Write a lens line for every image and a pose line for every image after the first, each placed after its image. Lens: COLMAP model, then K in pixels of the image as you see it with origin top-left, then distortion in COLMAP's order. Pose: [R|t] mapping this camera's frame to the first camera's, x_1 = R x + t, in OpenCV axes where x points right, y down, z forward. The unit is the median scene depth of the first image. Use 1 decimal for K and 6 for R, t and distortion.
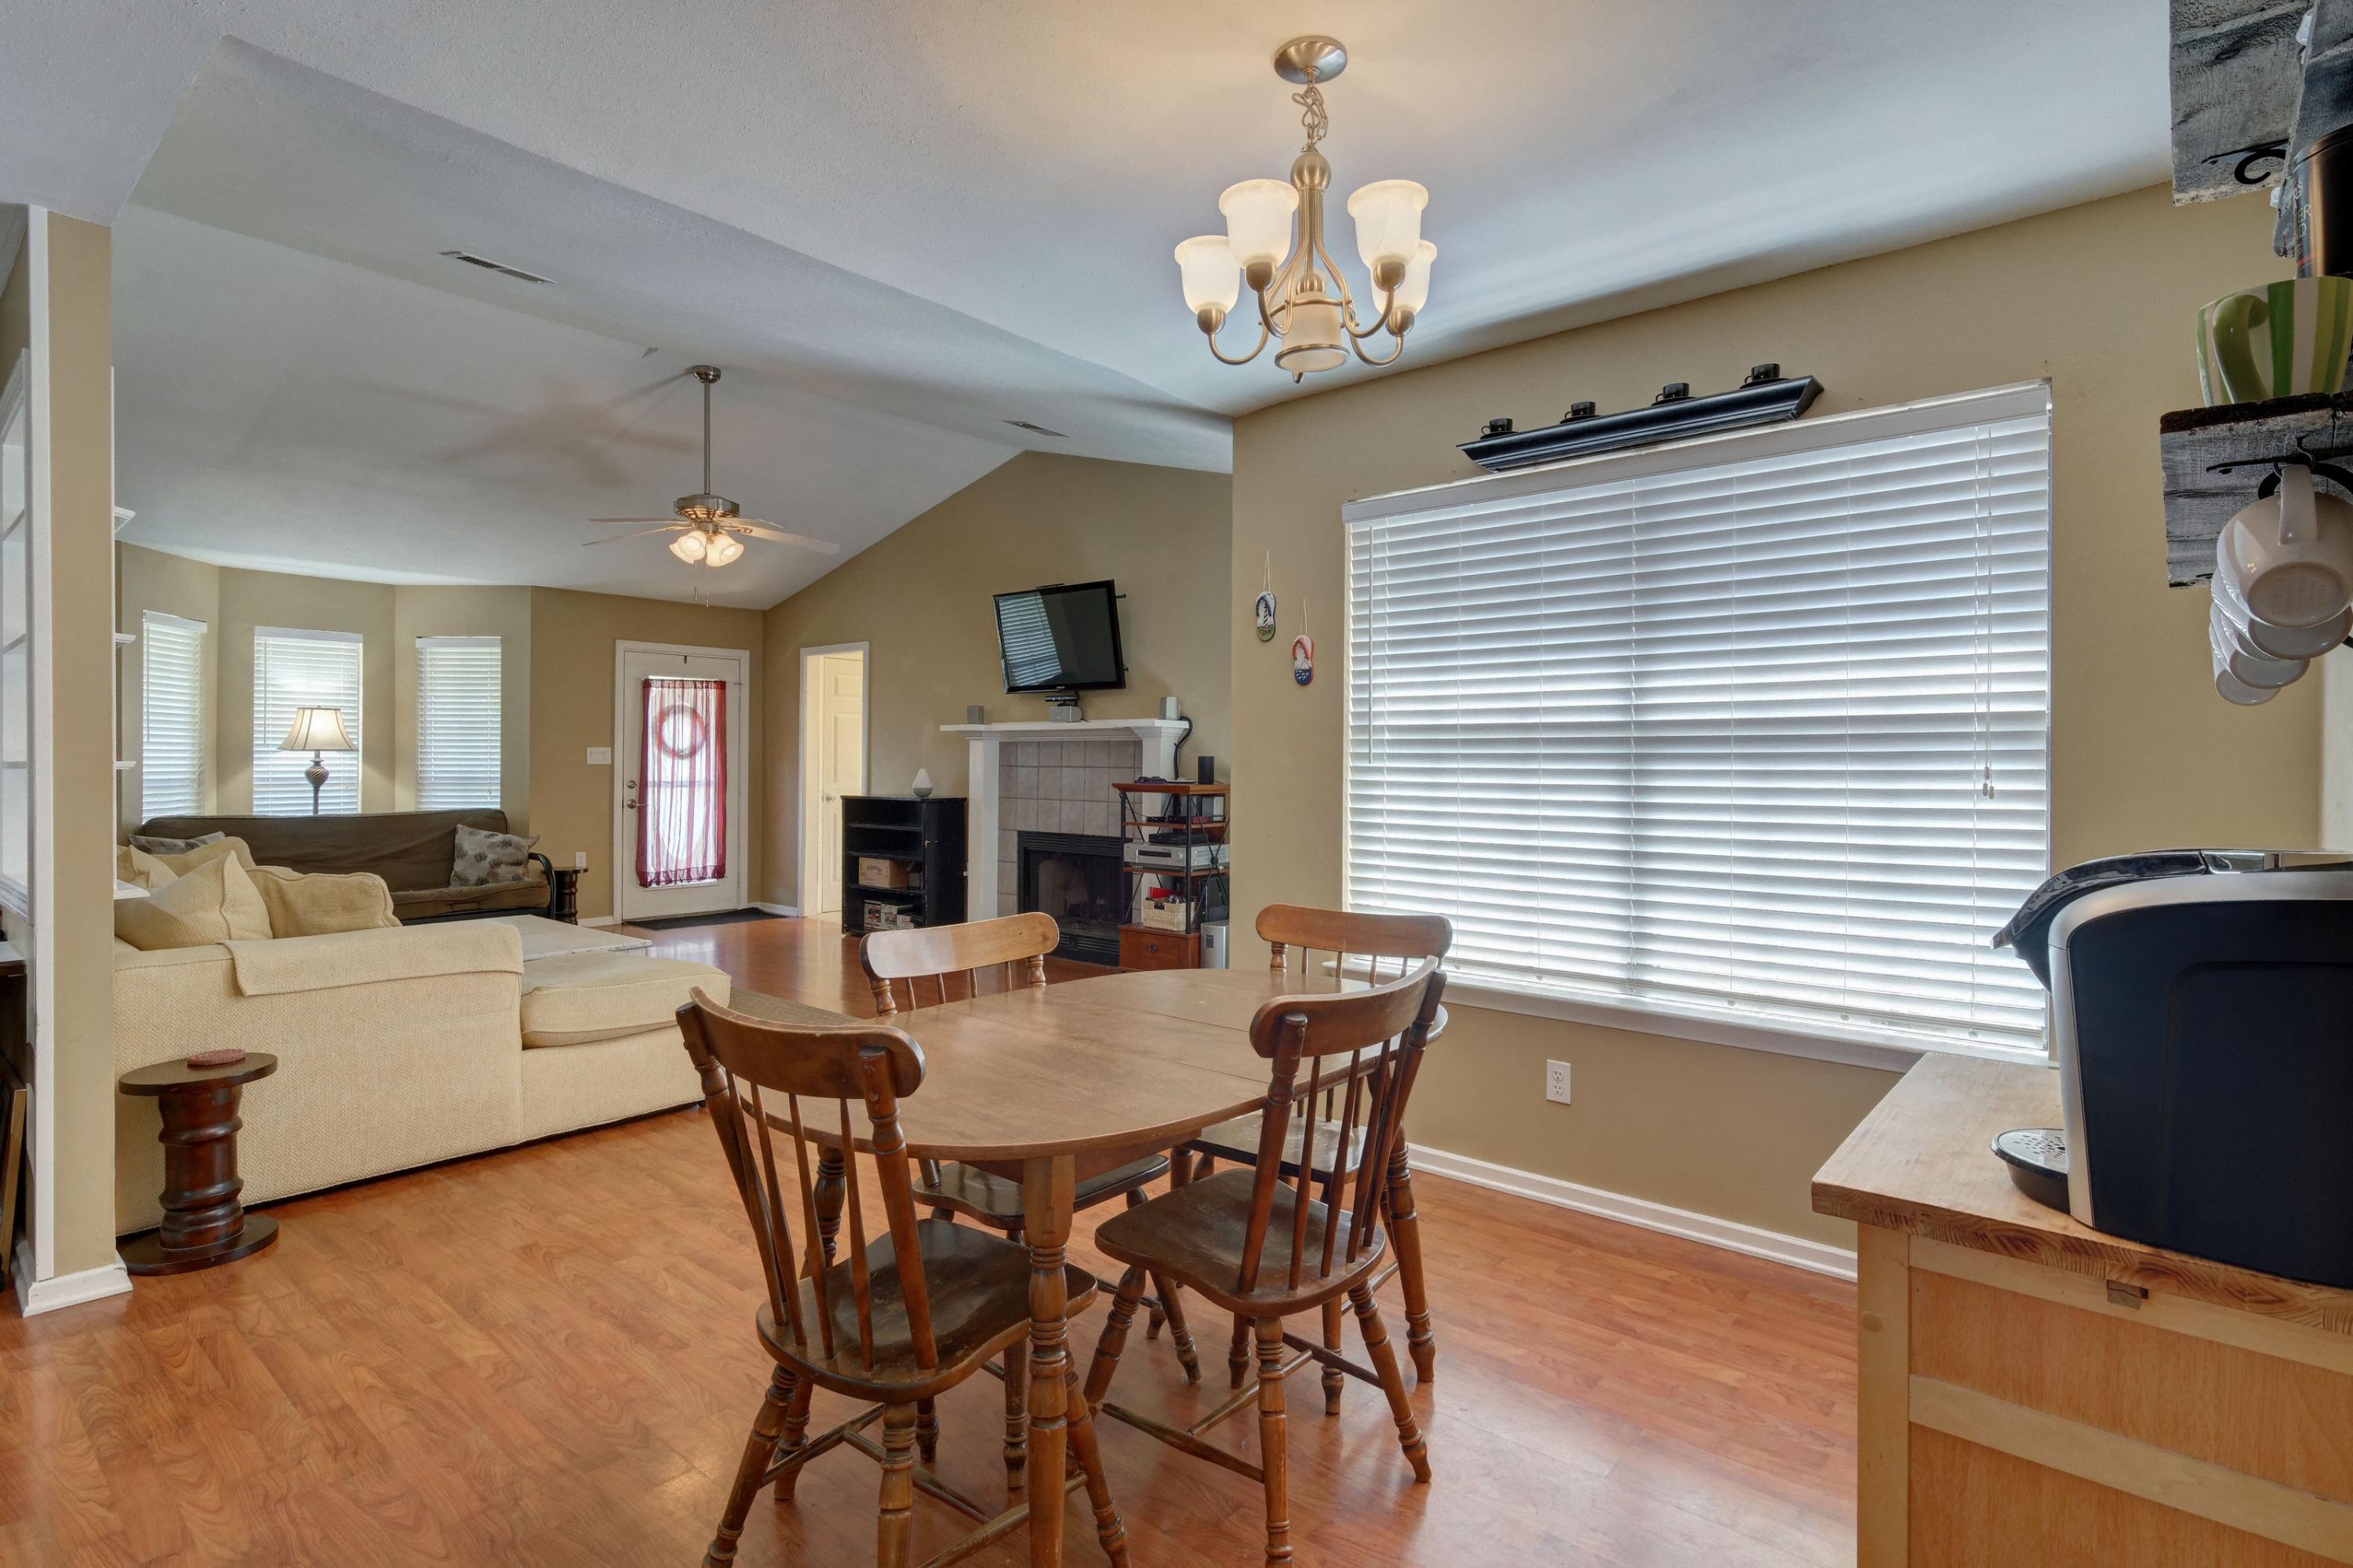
lens RADIAL K [[1145.5, 0, 1179.1], [0, 1145.5, 765.0], [0, 0, 1]] dist [0.005243, -0.002434]
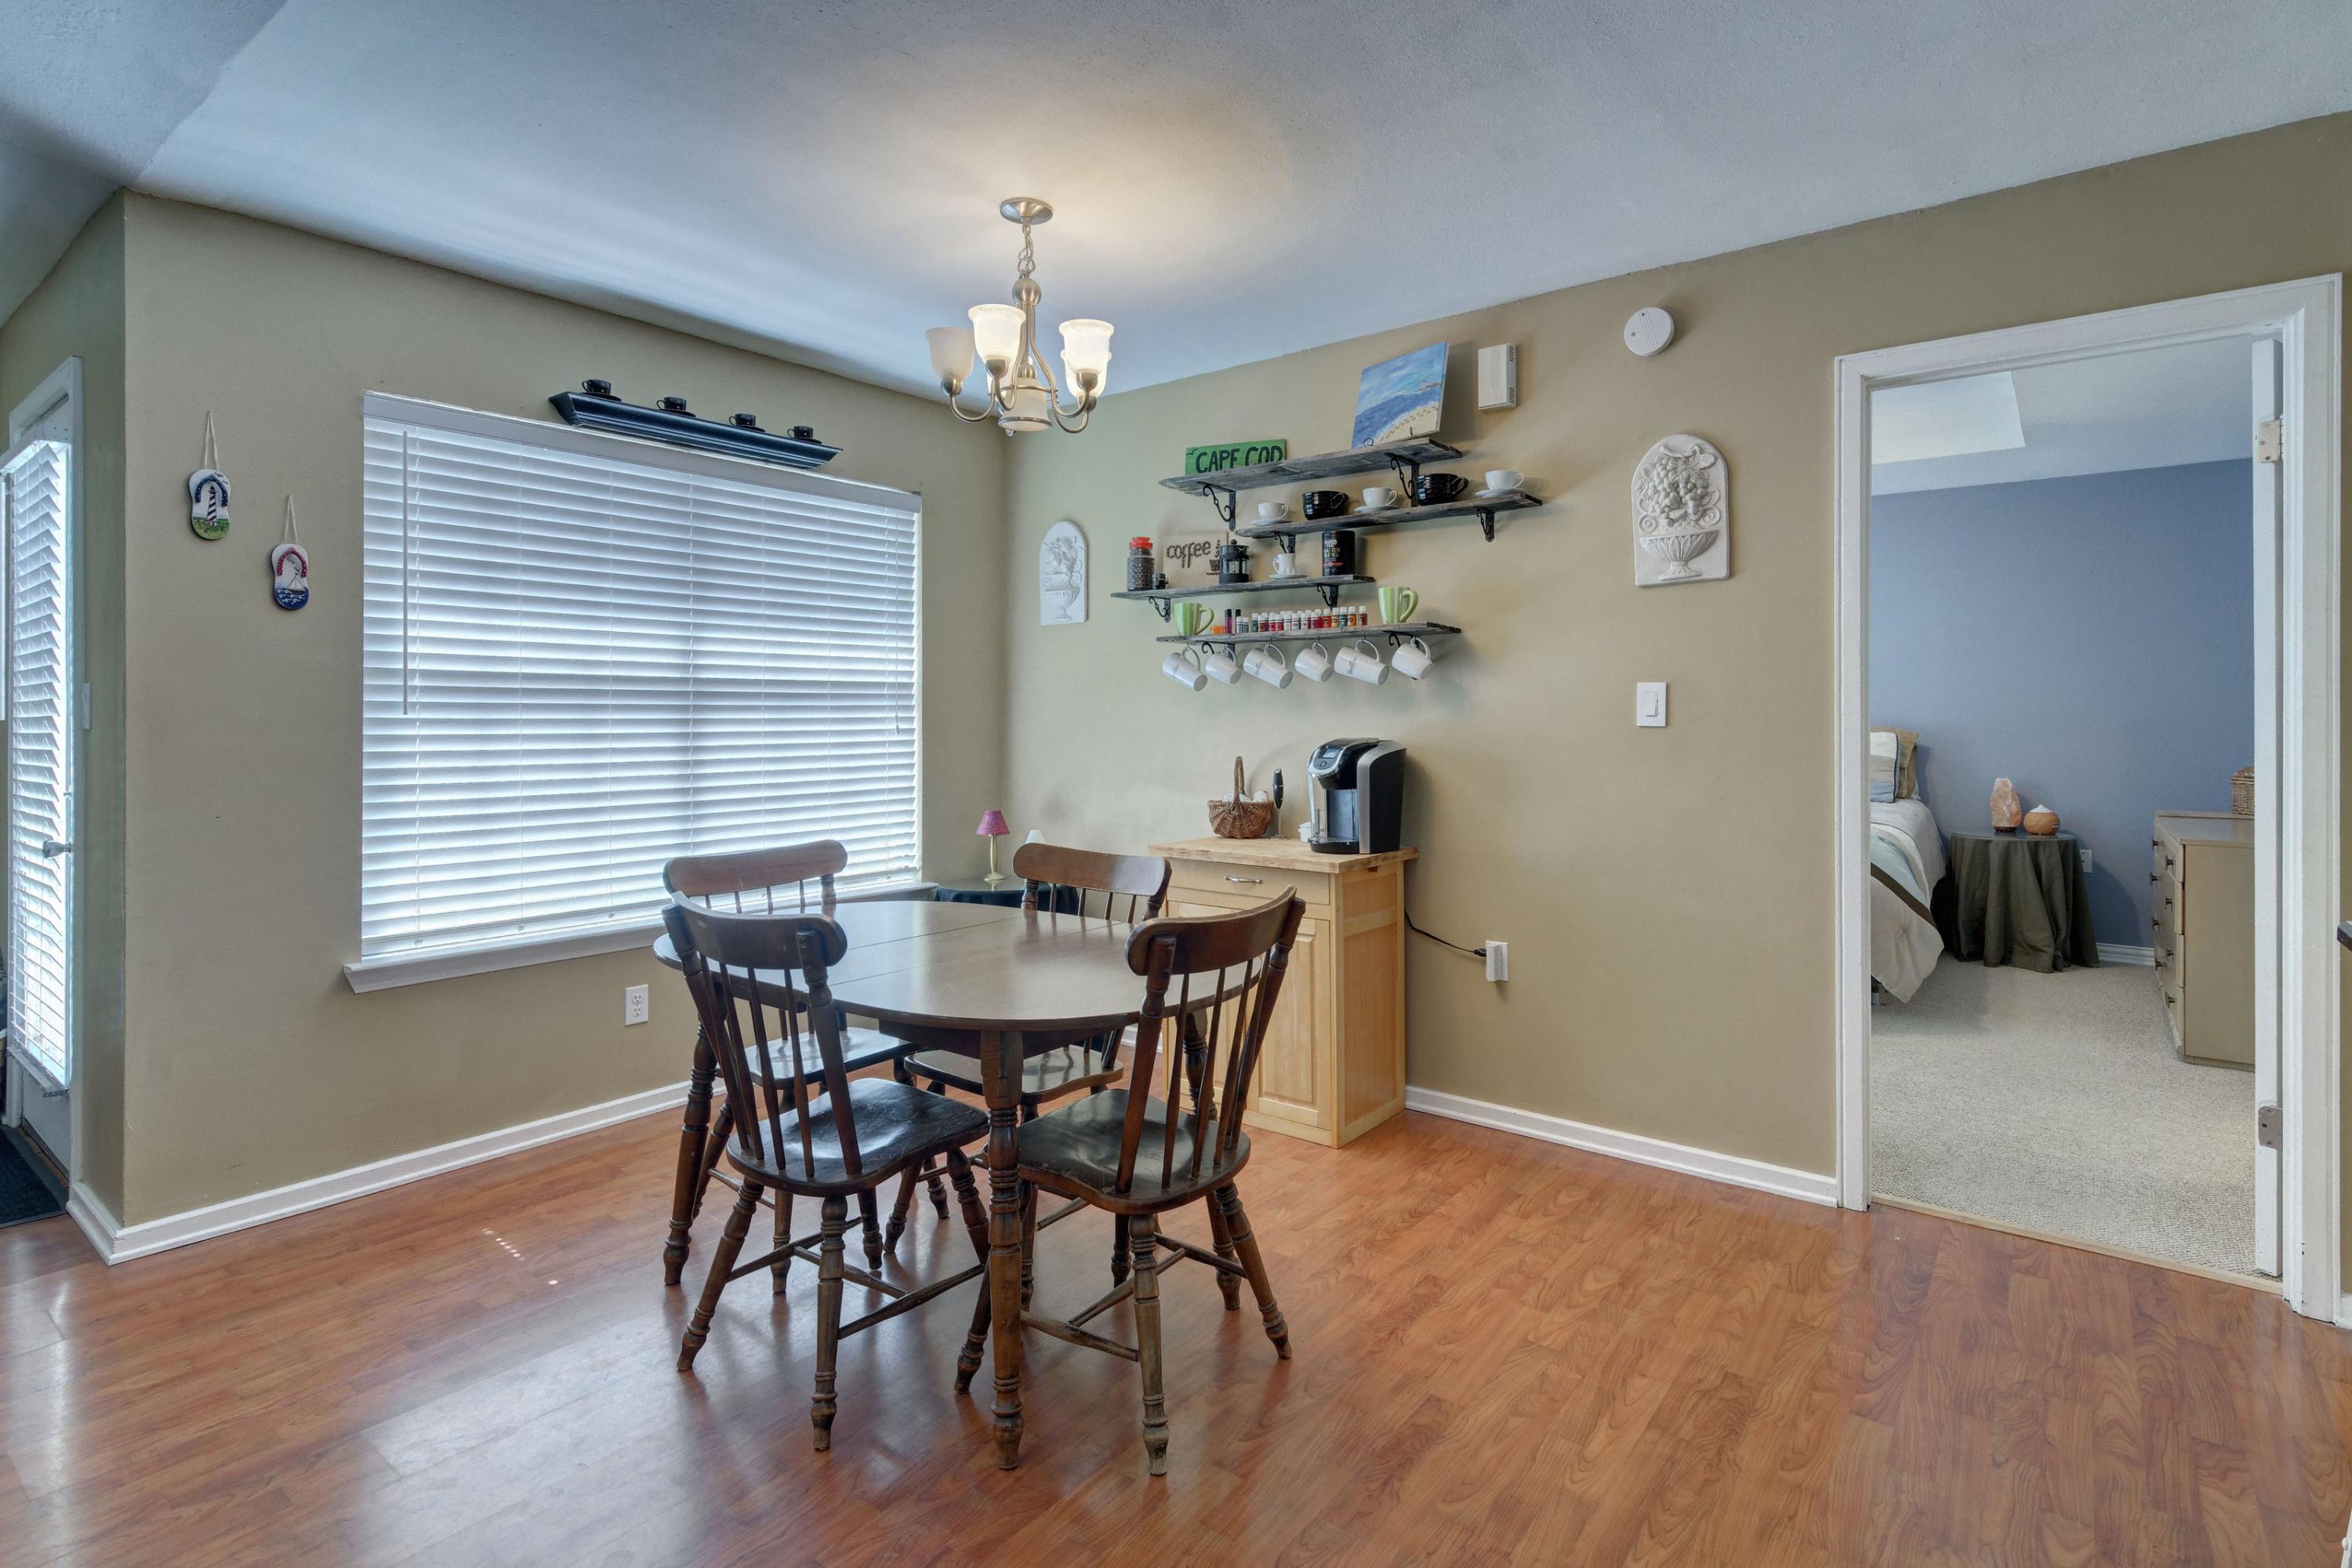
lens RADIAL K [[1144.9, 0, 1170.8], [0, 1144.9, 717.2], [0, 0, 1]] dist [0.005243, -0.002434]
pose [[-0.043388, -0.005219, 0.999045, -0.346179], [0.003699, 0.999979, 0.005384, -0.000873], [-0.999051, 0.003929, -0.043368, 0.237832]]
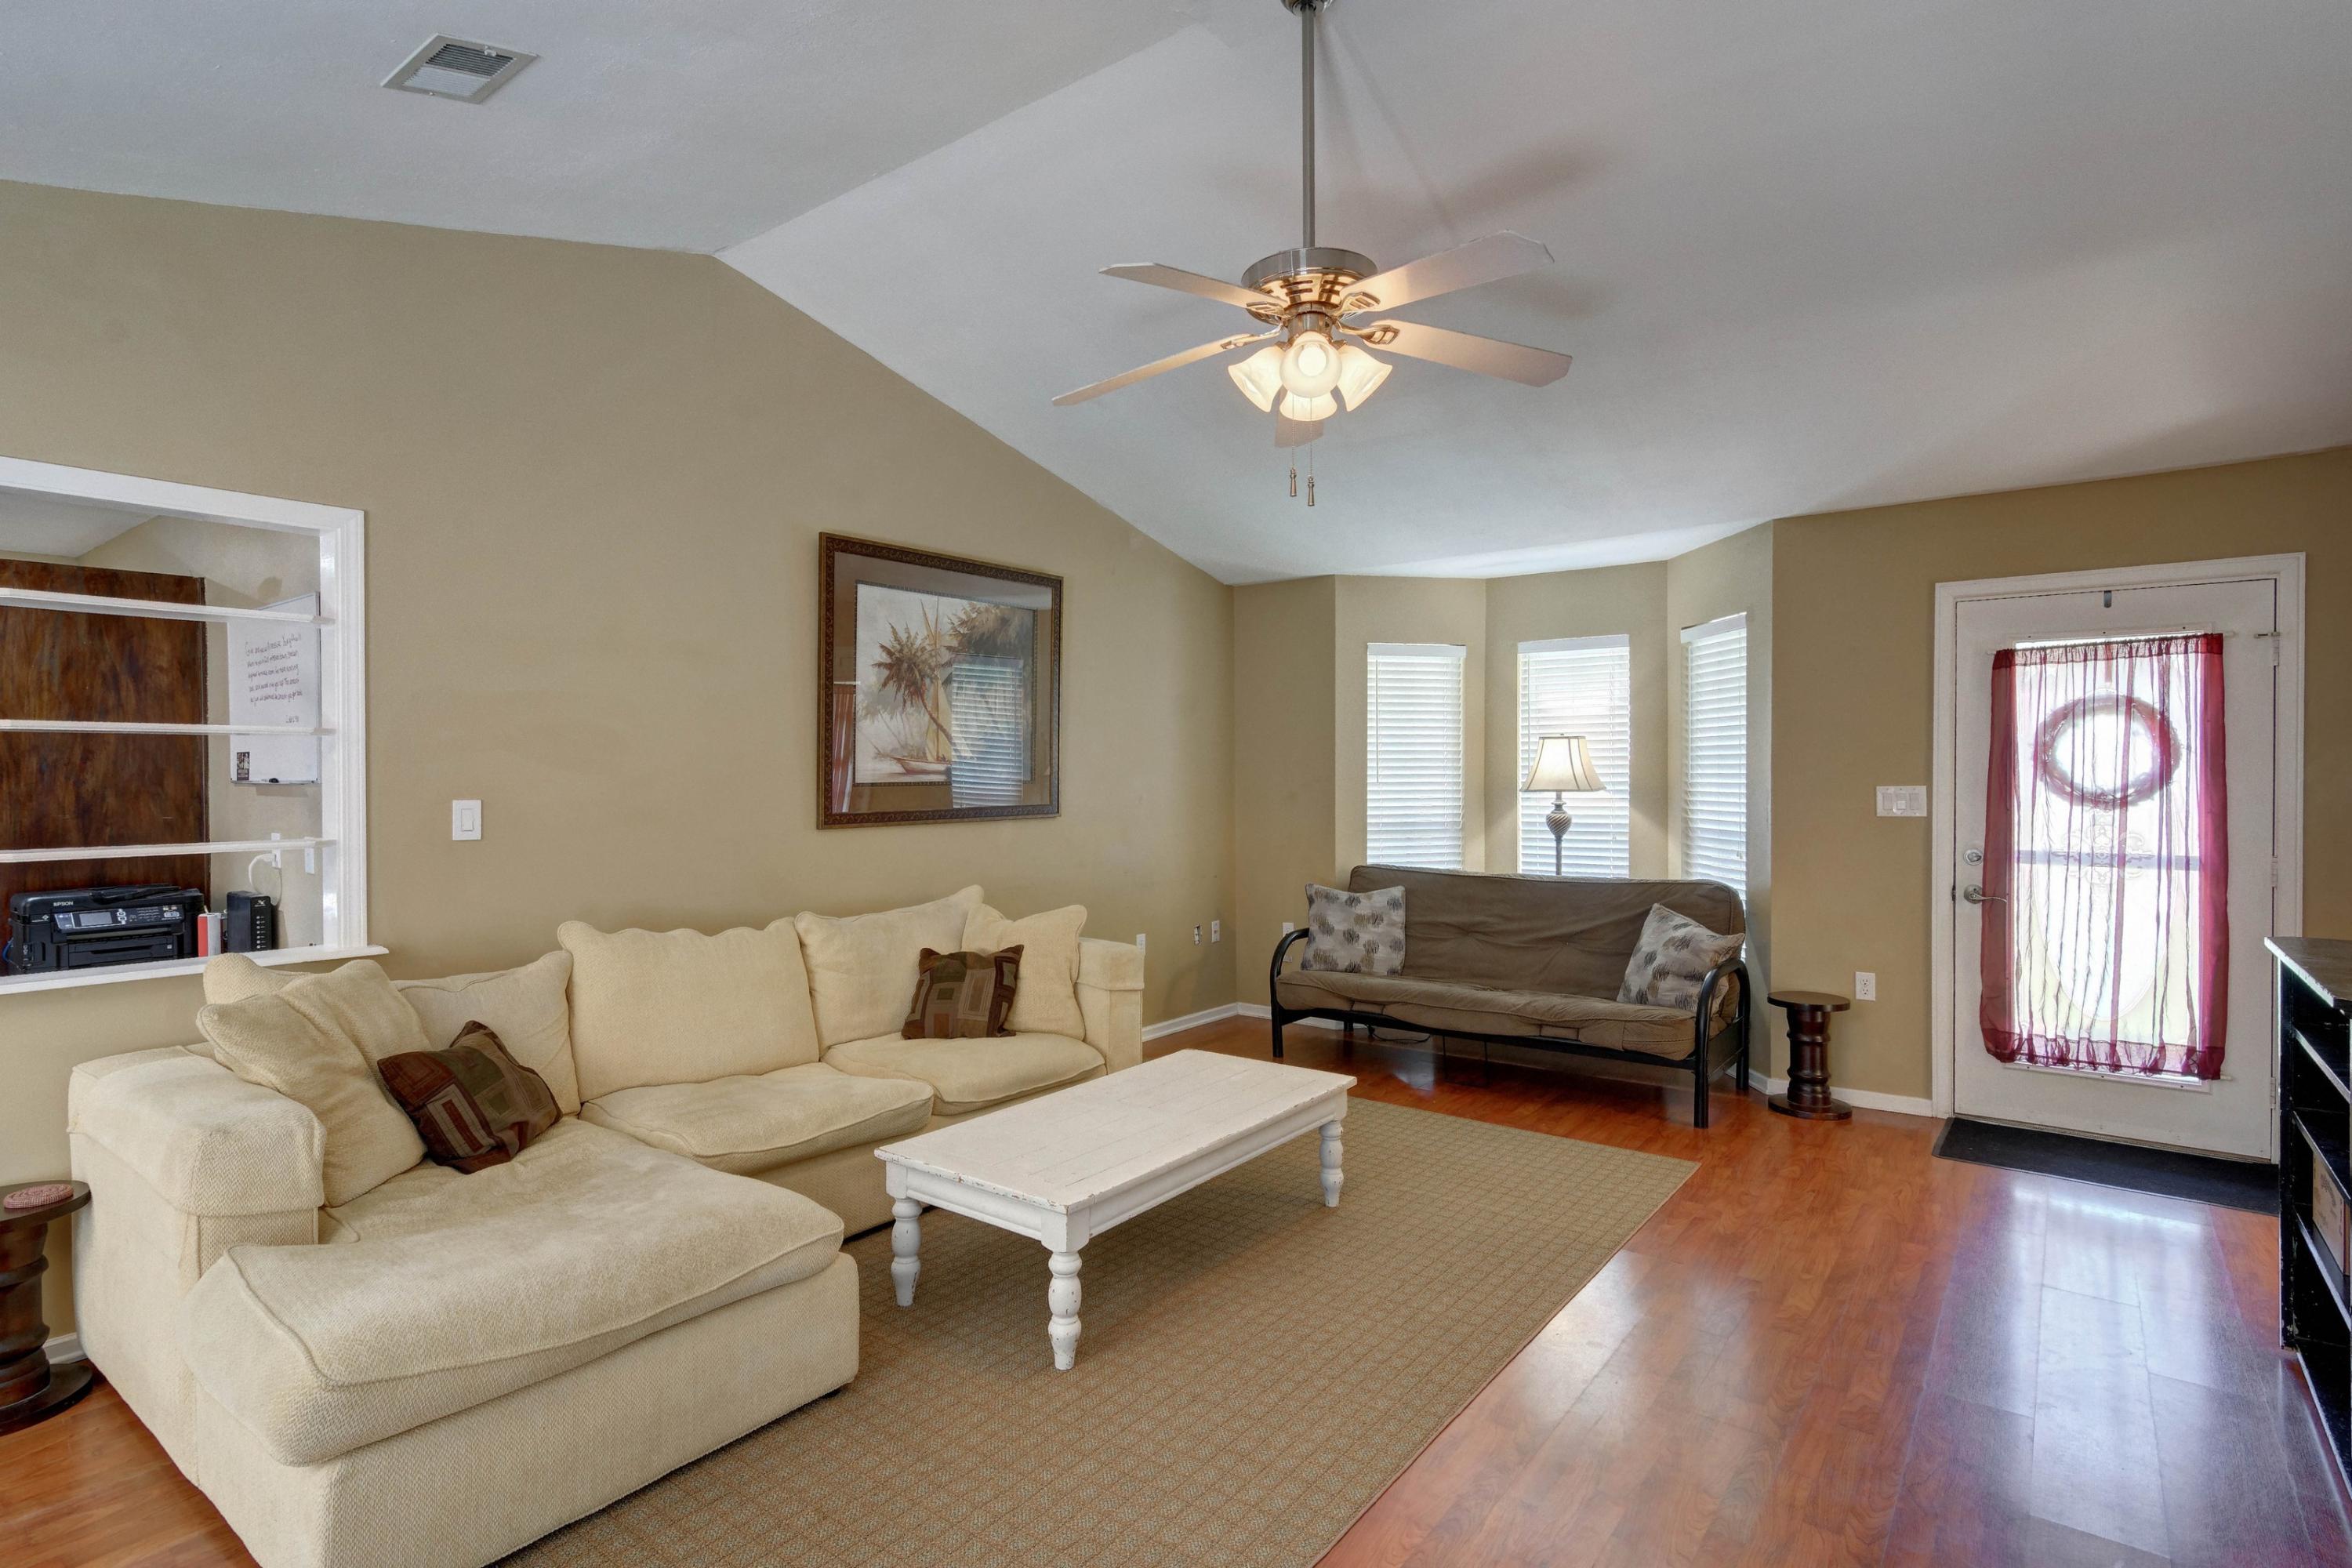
lens RADIAL K [[1144.9, 0, 1179.1], [0, 1144.9, 786.7], [0, 0, 1]] dist [0.005243, -0.002434]
pose [[0.050343, 0.009189, -0.998690, 0.026166], [0.002738, 0.999953, 0.009339, -0.024552], [0.998728, -0.003205, 0.050316, 0.737653]]
